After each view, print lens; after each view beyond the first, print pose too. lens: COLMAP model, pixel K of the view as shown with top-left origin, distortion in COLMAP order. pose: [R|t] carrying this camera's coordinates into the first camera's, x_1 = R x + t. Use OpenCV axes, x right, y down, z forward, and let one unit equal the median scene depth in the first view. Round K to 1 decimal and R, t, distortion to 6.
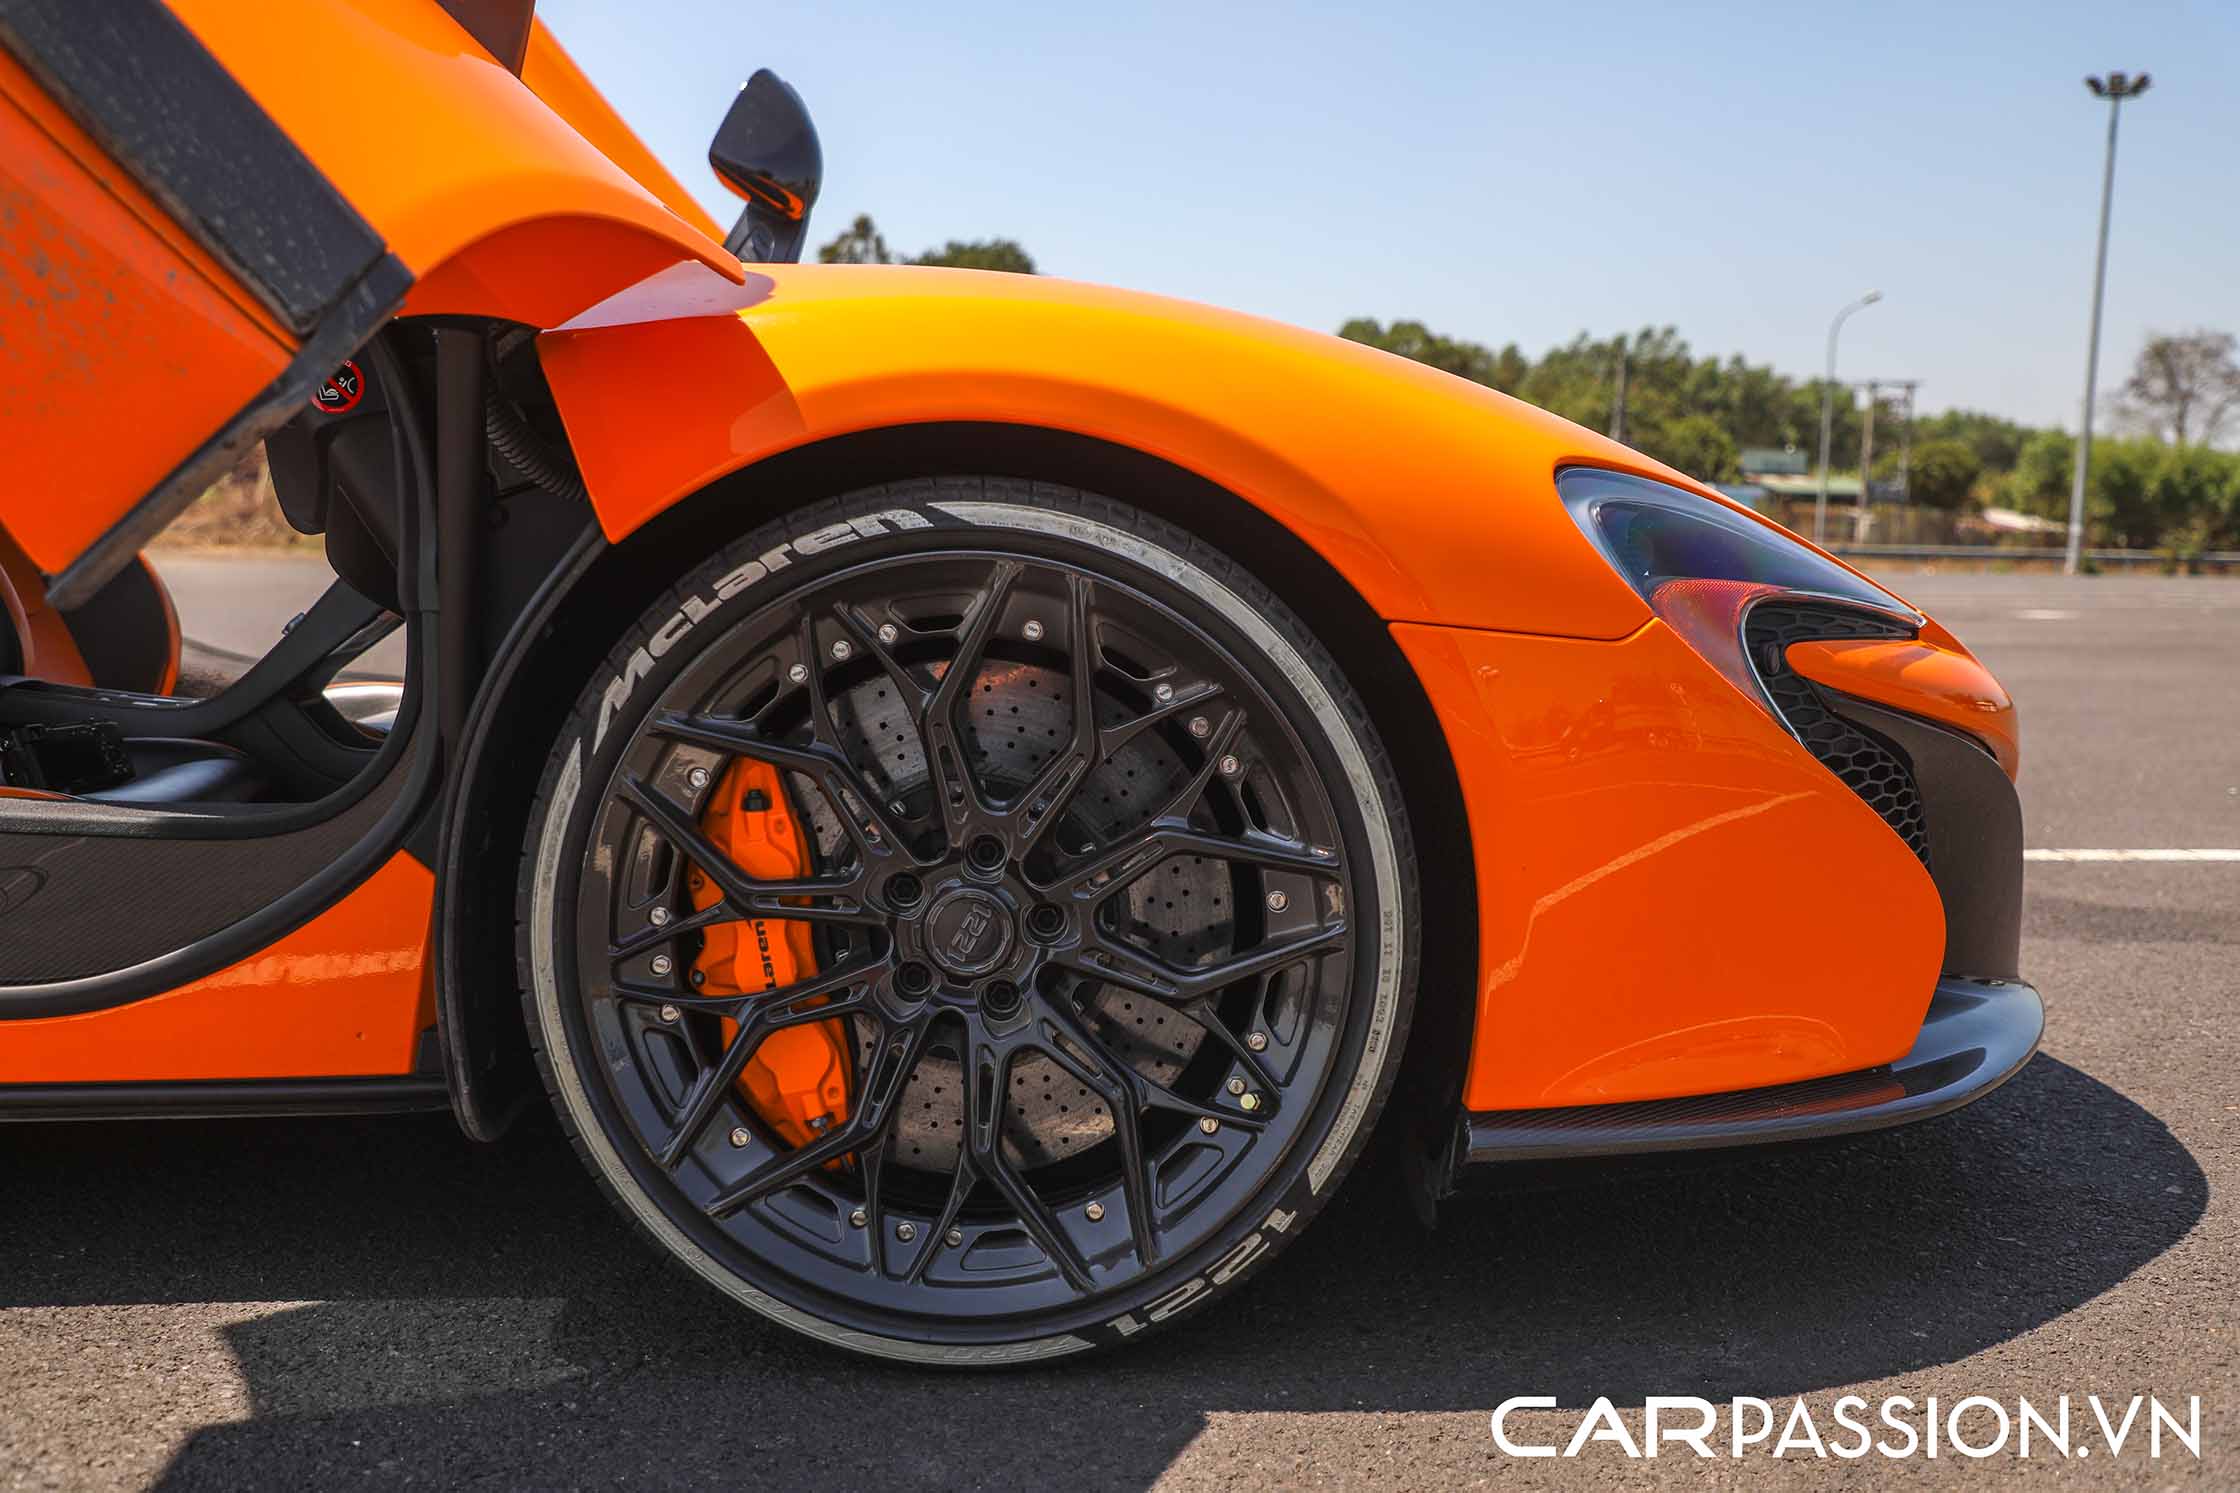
lens RADIAL K [[2222.1, 0, 1120.0], [0, 2222.1, 746.5], [0, 0, 1]] dist [0.019788, 0.010078]
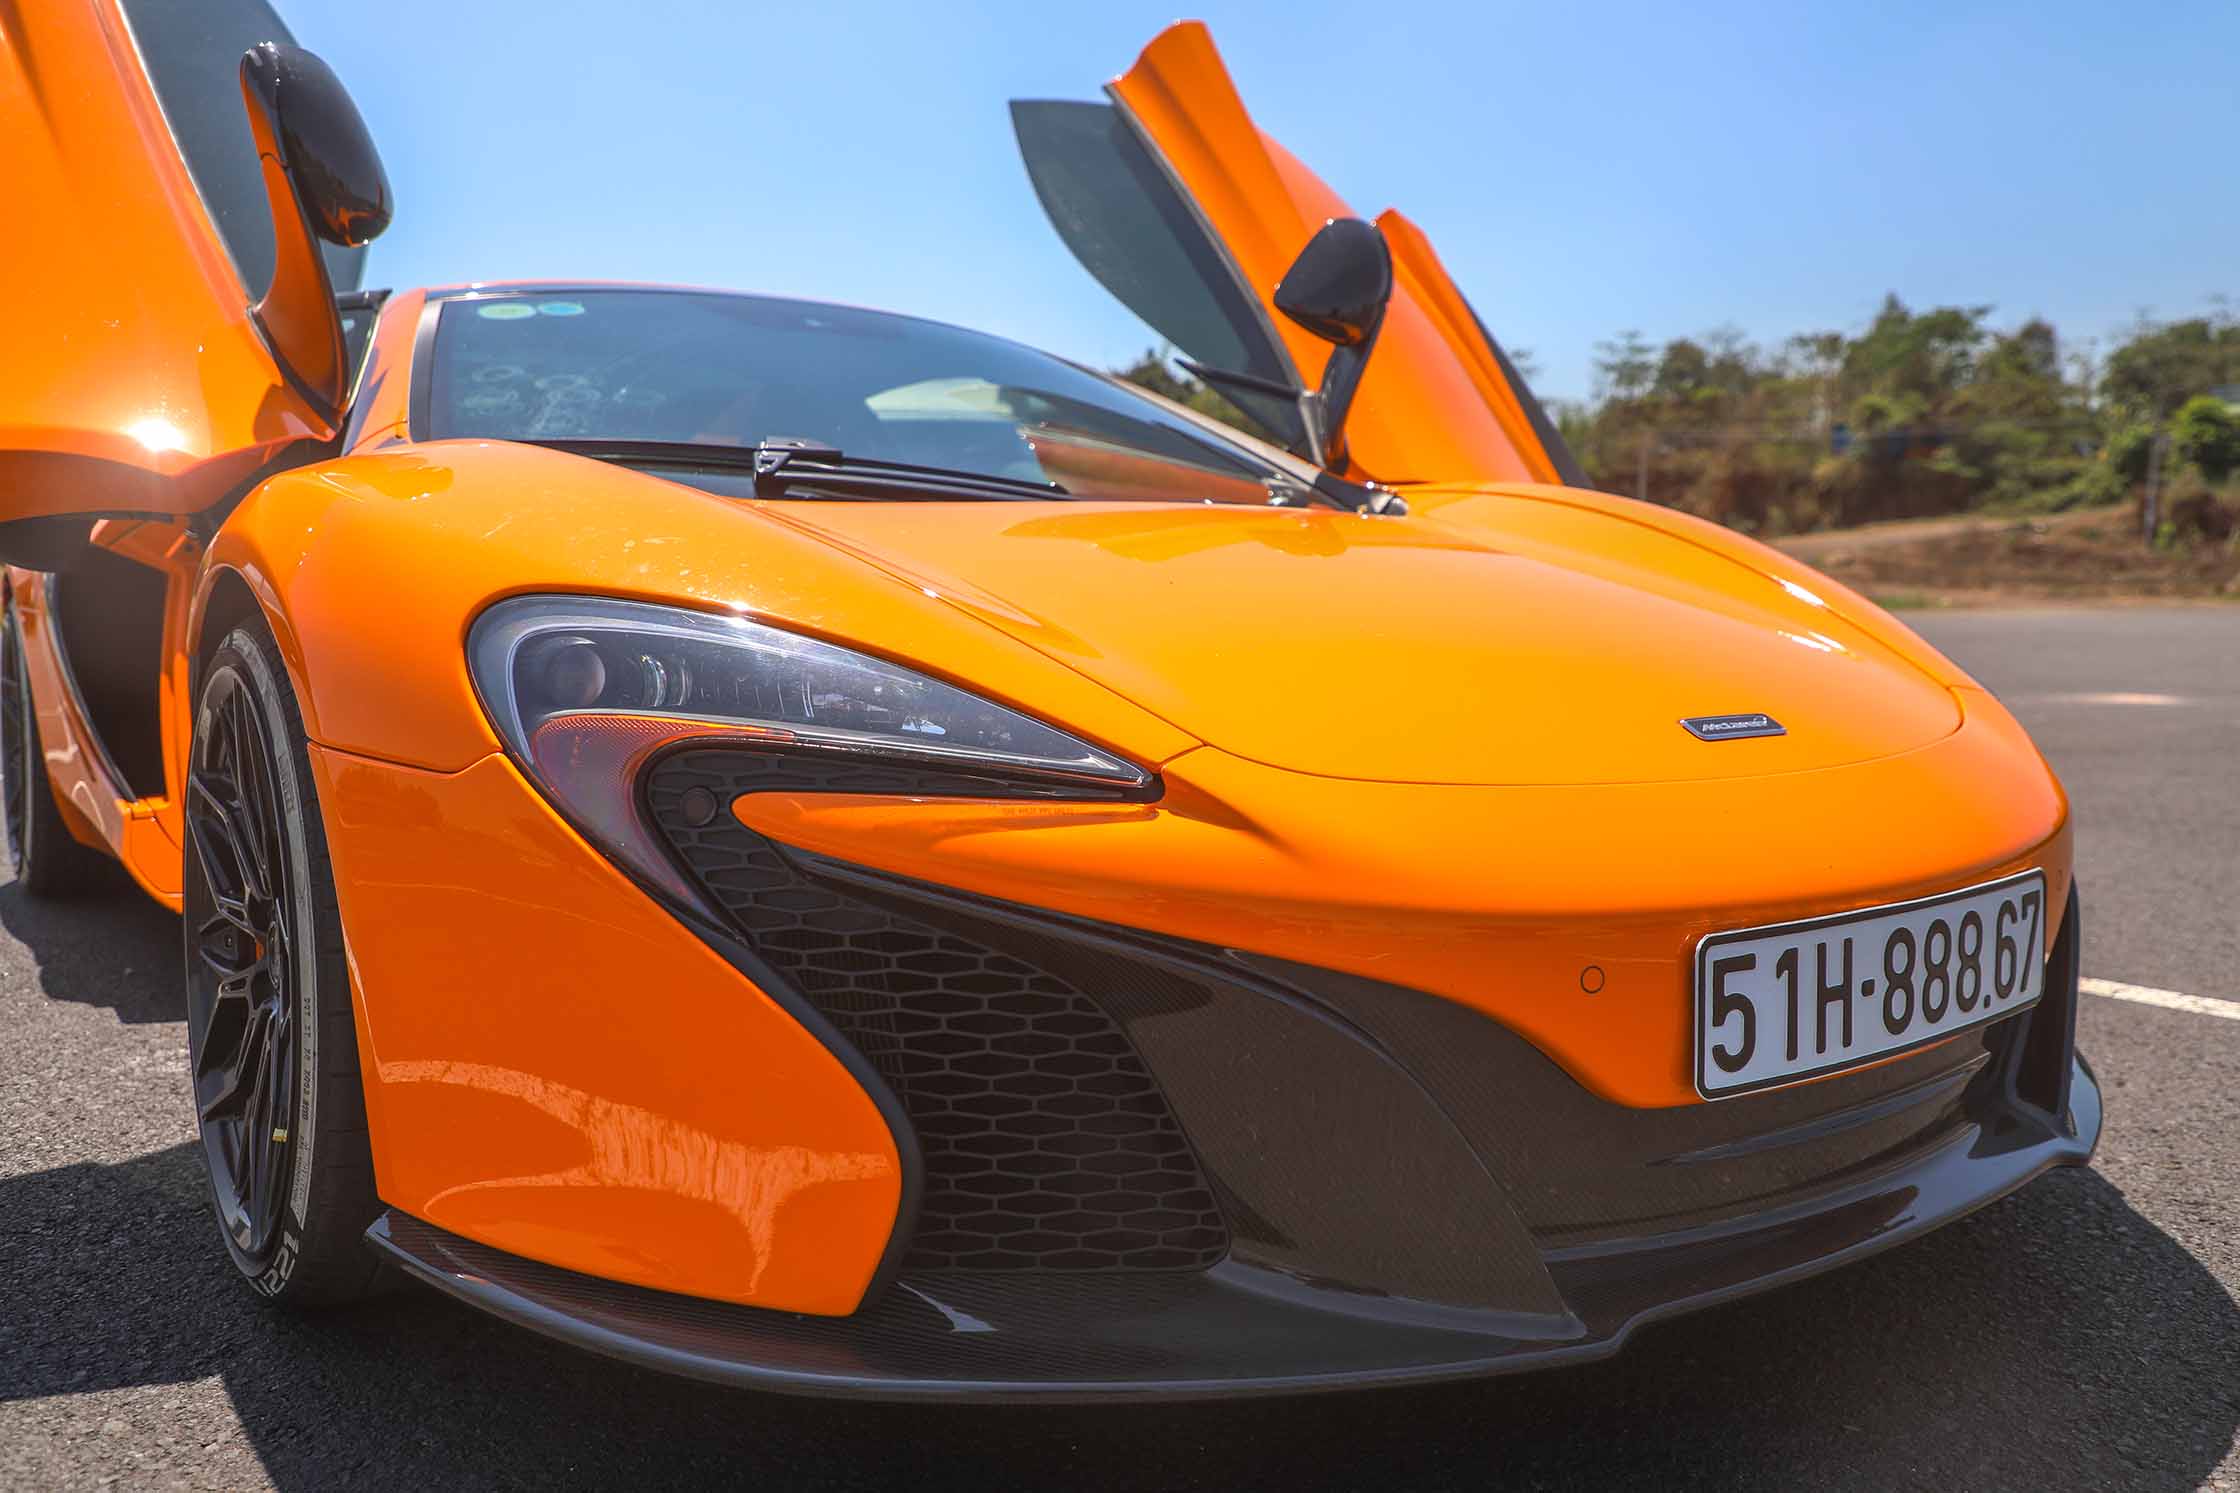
lens RADIAL K [[1643.0, 0, 1120.0], [0, 1643.0, 746.5], [0, 0, 1]] dist [0.020476, -0.004643]
pose [[0.547774, 0.066182, -0.834005, 1.009399], [-0.058218, 0.997465, 0.040915, -0.109139], [0.834598, 0.026142, 0.550238, 0.852451]]
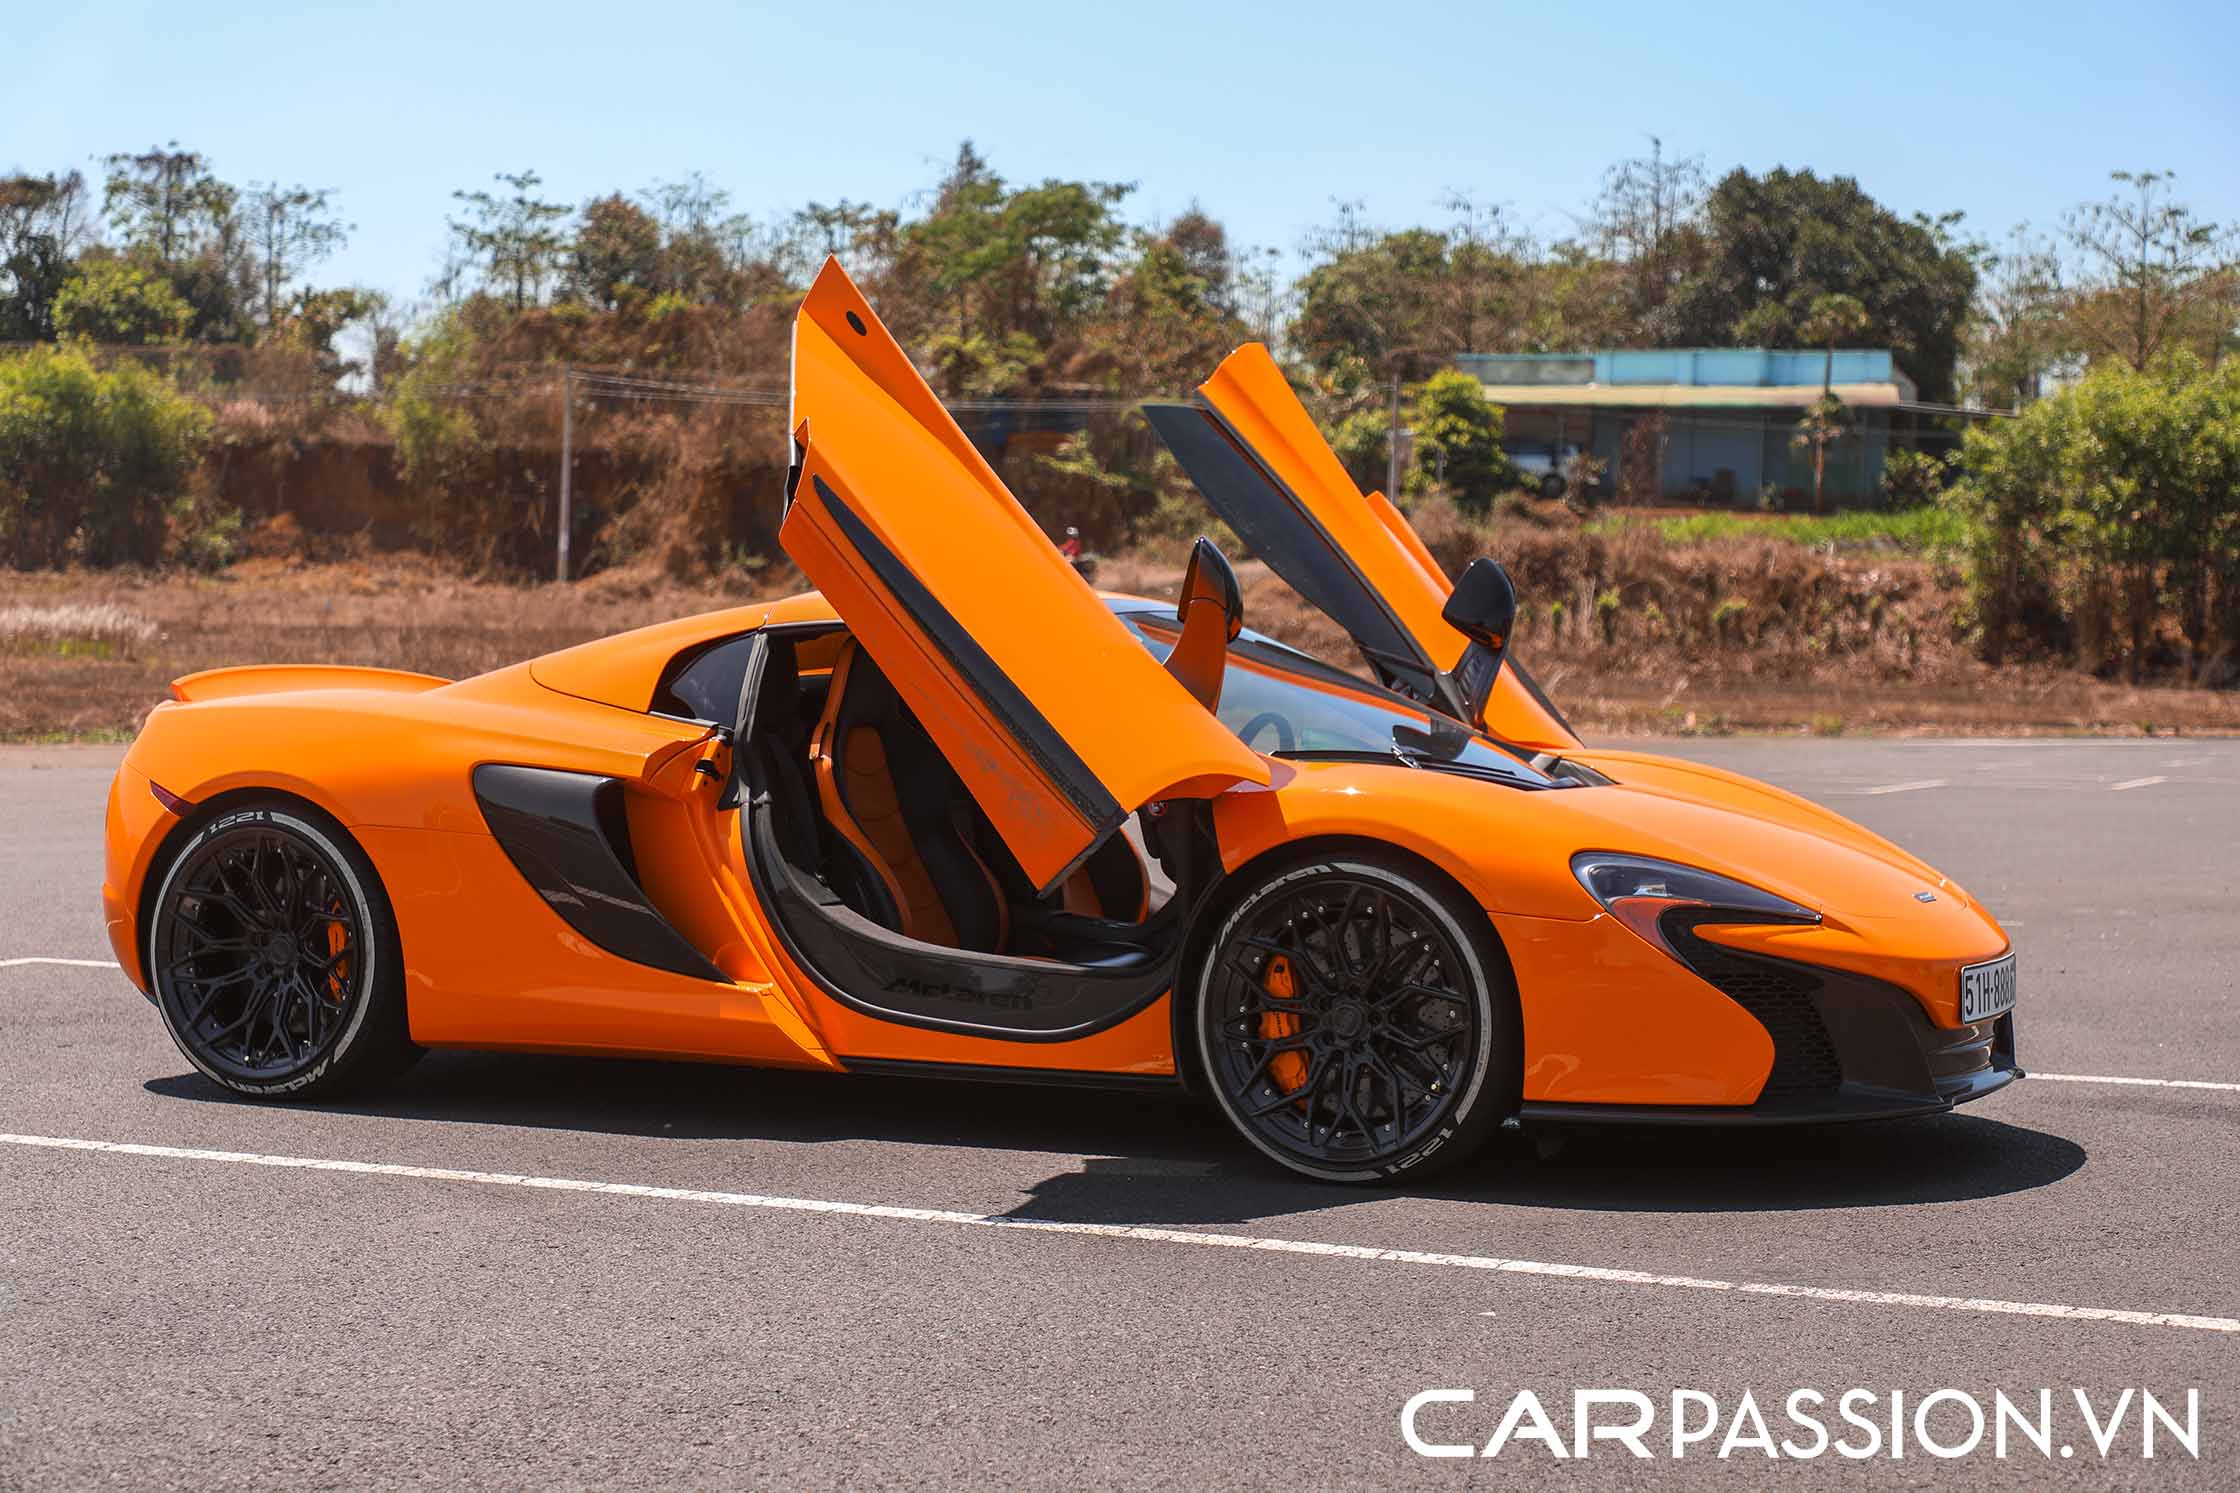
lens RADIAL K [[3788.8, 0, 1120.0], [0, 3788.8, 746.5], [0, 0, 1]] dist [-0.023929, -0.079733]
pose [[0.887164, 0.015172, -0.461204, 1.802547], [-0.045390, 0.997482, -0.054497, 0.014776], [0.459216, 0.069282, 0.885619, -3.221098]]
